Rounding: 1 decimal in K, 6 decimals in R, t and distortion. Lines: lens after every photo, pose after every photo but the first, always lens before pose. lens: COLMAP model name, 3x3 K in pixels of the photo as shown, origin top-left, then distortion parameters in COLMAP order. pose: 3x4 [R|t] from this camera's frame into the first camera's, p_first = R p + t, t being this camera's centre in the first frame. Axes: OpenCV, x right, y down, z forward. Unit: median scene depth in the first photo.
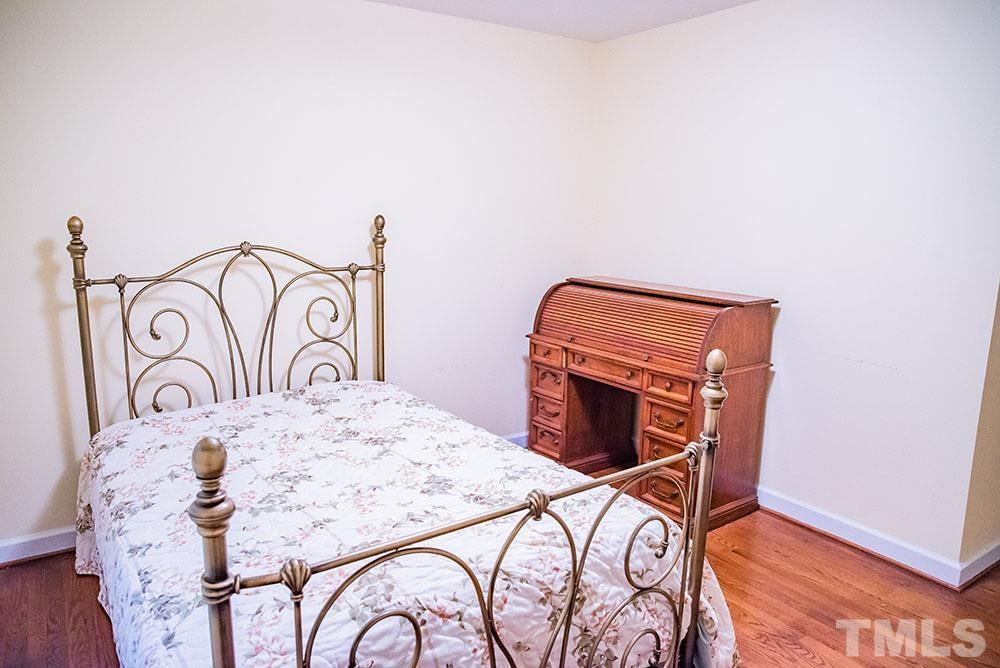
lens RADIAL K [[701.4, 0, 492.0], [0, 701.4, 337.3], [0, 0, 1]] dist [-0.070053, 0.040252]
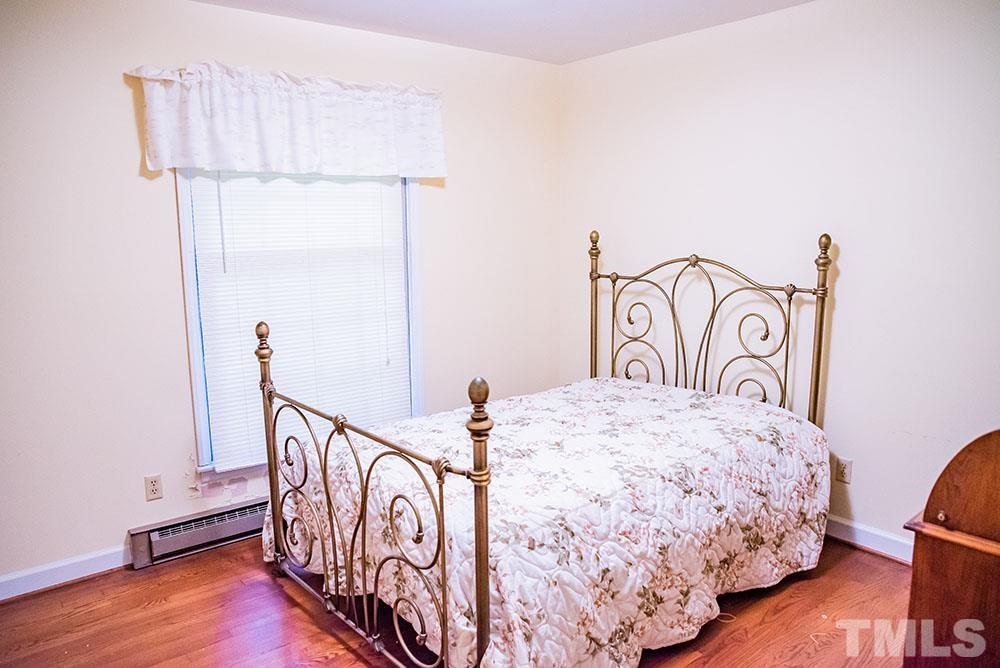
lens RADIAL K [[688.7, 0, 490.9], [0, 688.7, 333.9], [0, 0, 1]] dist [-0.065804, 0.003668]
pose [[0.097531, 0.148633, -0.984071, 0.782920], [-0.176460, 0.975701, 0.129880, -0.101344], [0.979464, 0.160982, 0.121389, 0.580054]]
